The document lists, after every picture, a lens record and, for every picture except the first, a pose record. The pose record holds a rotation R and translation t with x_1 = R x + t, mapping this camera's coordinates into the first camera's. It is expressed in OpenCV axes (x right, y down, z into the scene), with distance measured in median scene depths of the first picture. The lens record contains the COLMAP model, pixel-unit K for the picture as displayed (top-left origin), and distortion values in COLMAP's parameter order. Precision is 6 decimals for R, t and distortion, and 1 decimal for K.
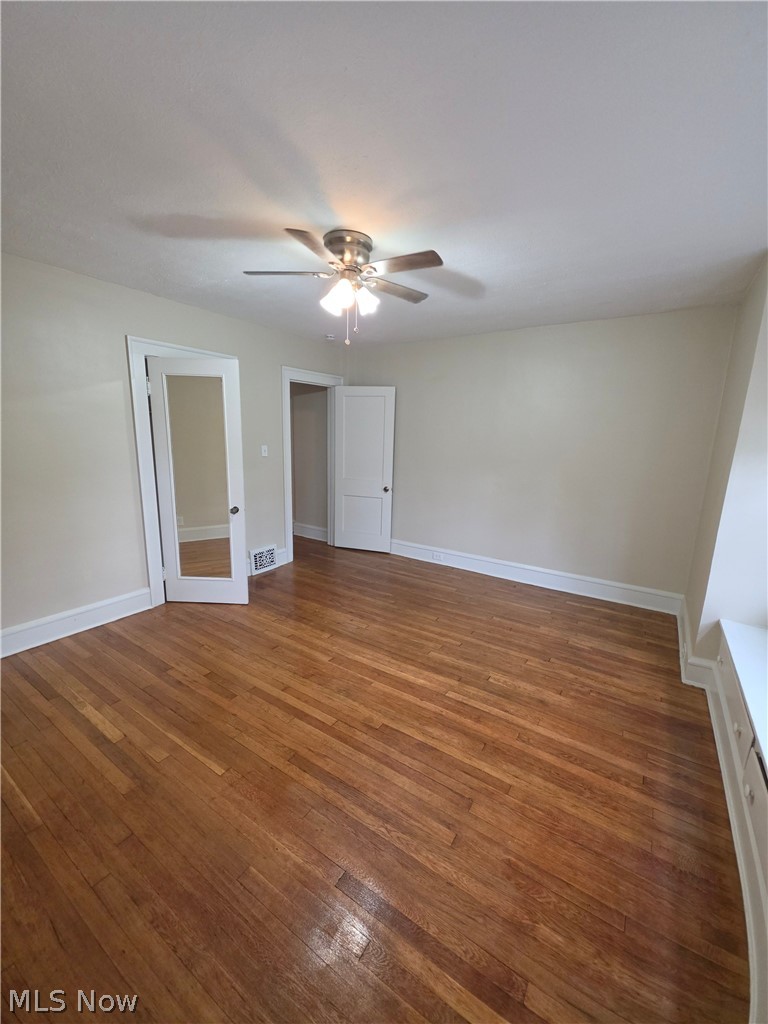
lens RADIAL K [[411.4, 0, 387.8], [0, 411.4, 516.8], [0, 0, 1]] dist [0.018458, -0.011851]
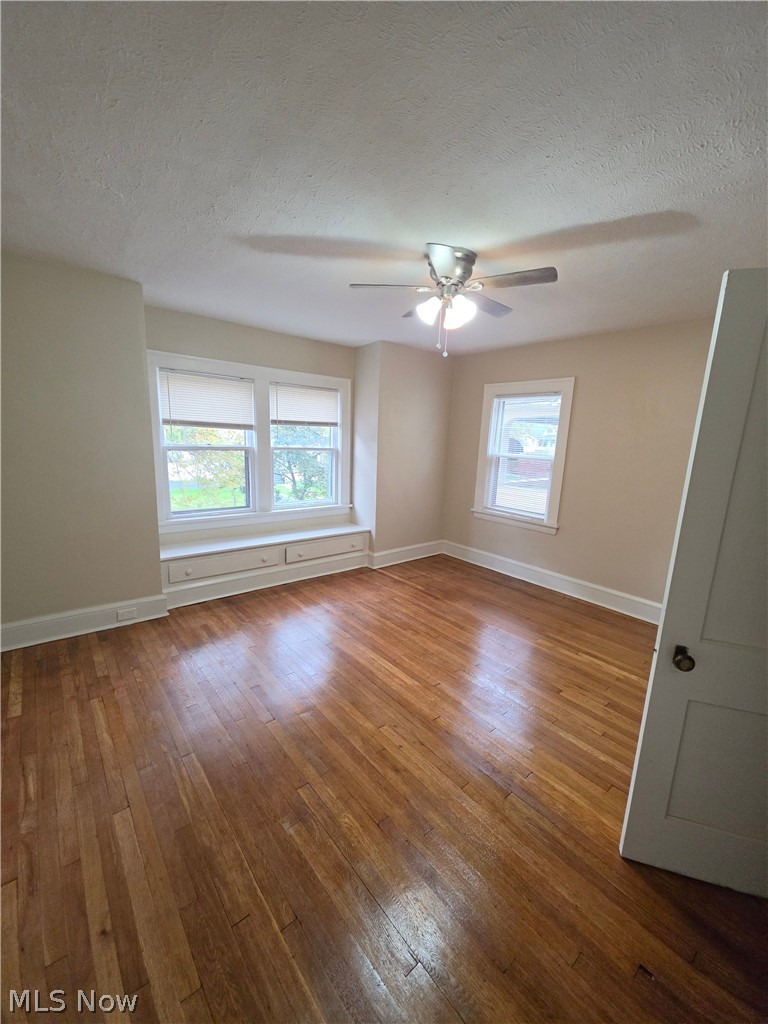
lens RADIAL K [[411.4, 0, 387.8], [0, 411.4, 516.8], [0, 0, 1]] dist [0.018458, -0.011851]
pose [[-0.957403, -0.121903, 0.261762, -0.265839], [-0.011942, 0.922459, 0.385911, -0.425754], [-0.288509, 0.366346, -0.884620, 2.002023]]
